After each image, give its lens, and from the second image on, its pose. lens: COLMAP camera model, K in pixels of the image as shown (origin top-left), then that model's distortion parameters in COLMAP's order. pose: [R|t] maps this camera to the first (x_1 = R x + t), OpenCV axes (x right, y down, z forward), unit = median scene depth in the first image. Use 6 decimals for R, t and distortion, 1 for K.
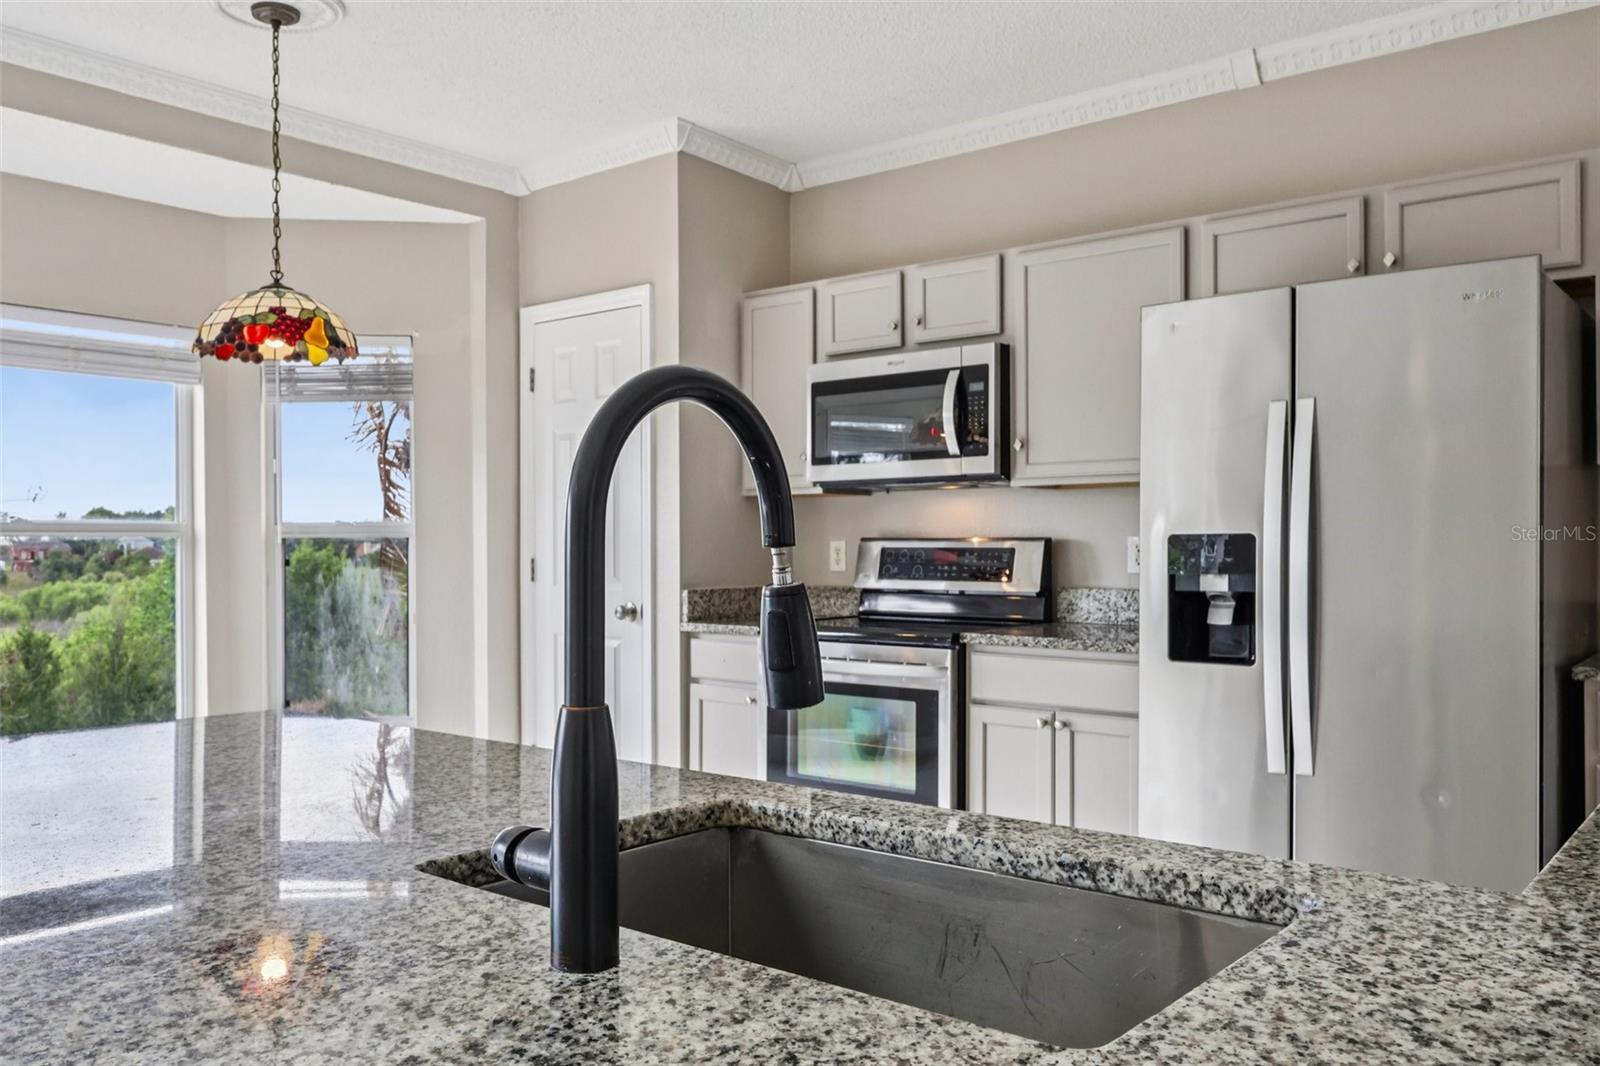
lens RADIAL K [[1257.3, 0, 812.9], [0, 1257.3, 539.7], [0, 0, 1]] dist [-0.001164, -0.000442]
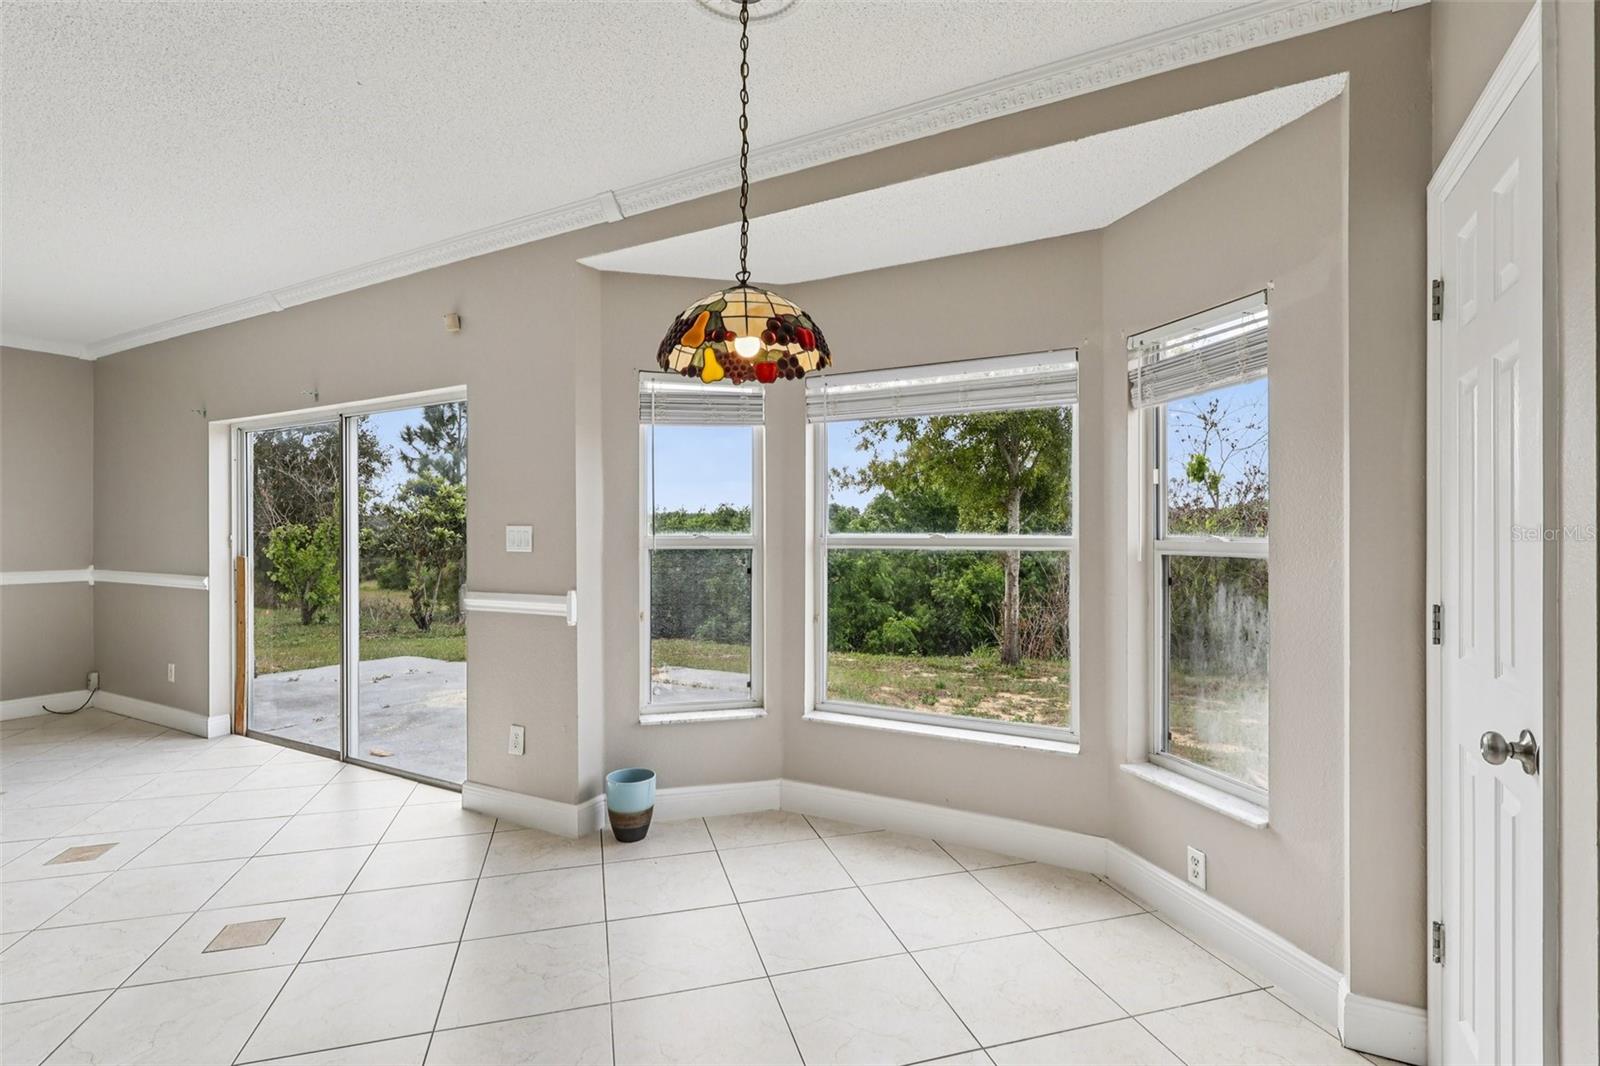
lens RADIAL K [[750.0, 0, 792.5], [0, 750.0, 531.0], [0, 0, 1]] dist [-0.002367, -0.000354]
pose [[0.167589, 0.003929, -0.985849, 0.081918], [0.003120, 0.999985, 0.004516, -0.025420], [0.985852, -0.003833, 0.167574, 0.744304]]
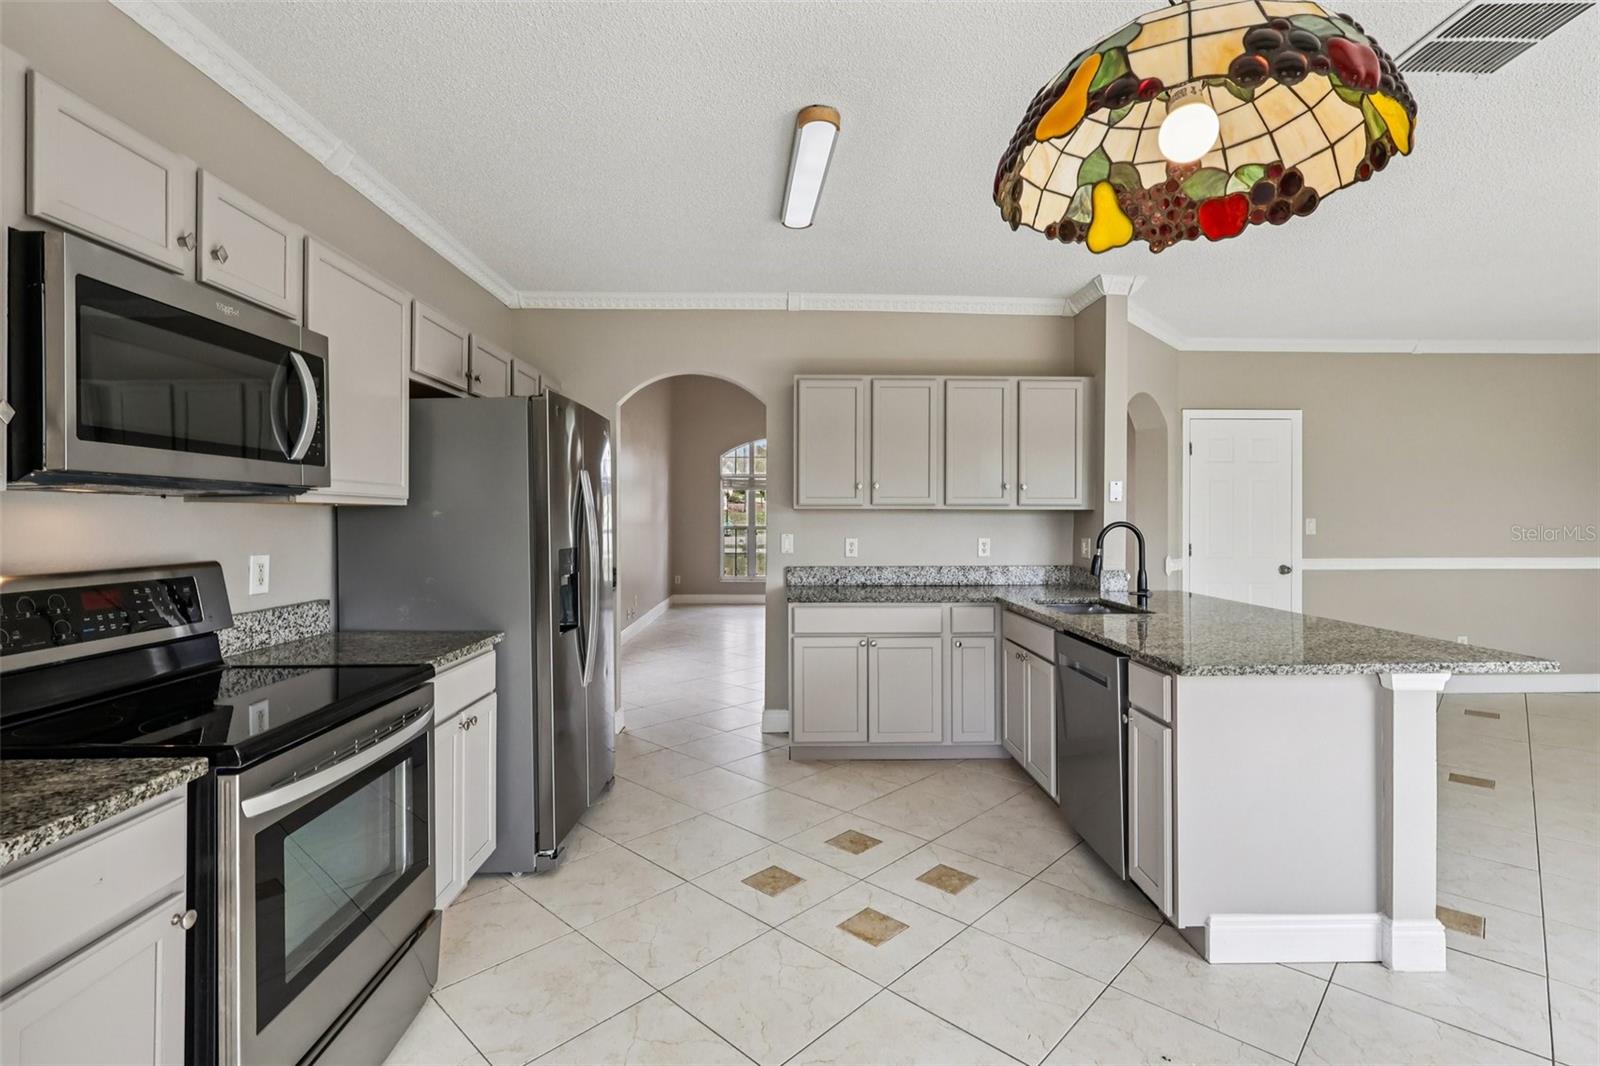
lens RADIAL K [[748.4, 0, 796.7], [0, 748.4, 520.0], [0, 0, 1]] dist [-0.001684, -0.000072]
pose [[-0.640522, 0.003072, 0.767934, -0.426804], [0.000331, 0.999993, -0.003725, -0.026498], [-0.767940, -0.002132, -0.640518, 1.004785]]
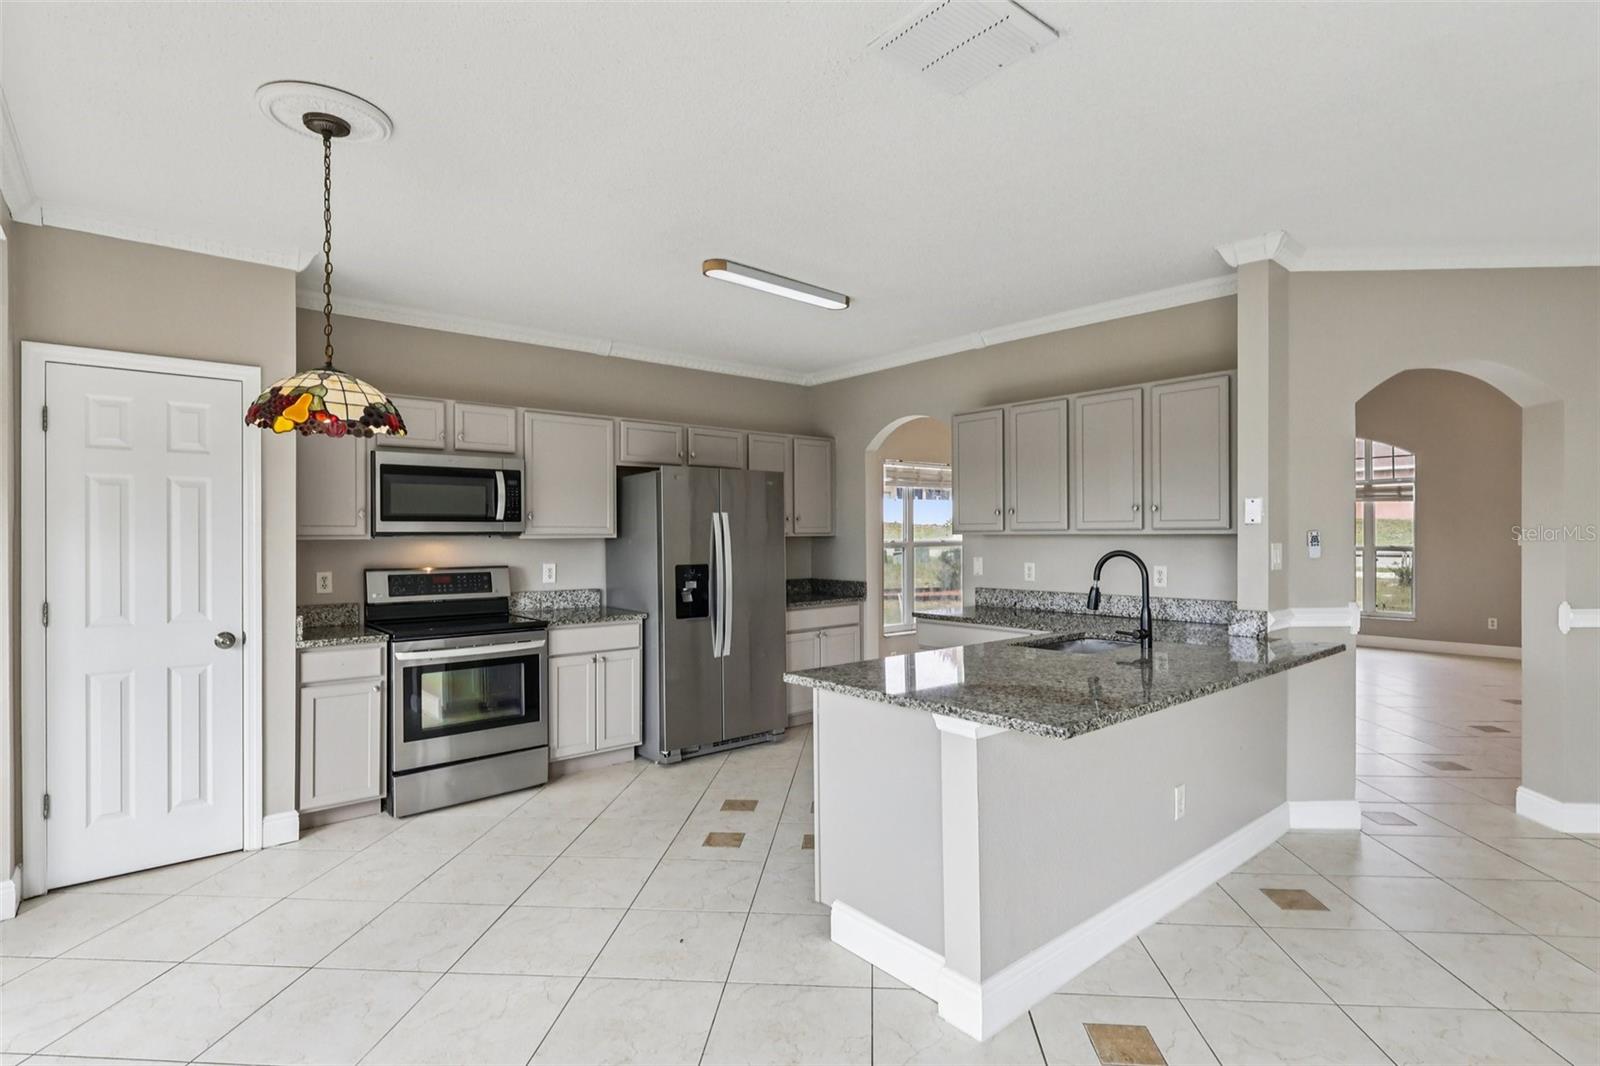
lens RADIAL K [[779.3, 0, 814.9], [0, 779.3, 537.7], [0, 0, 1]] dist [-0.003111, -0.000194]
pose [[0.183450, 0.001240, 0.983028, -0.818525], [0.001306, 0.999998, -0.001505, -0.039245], [-0.983028, 0.001560, 0.183448, 0.355305]]
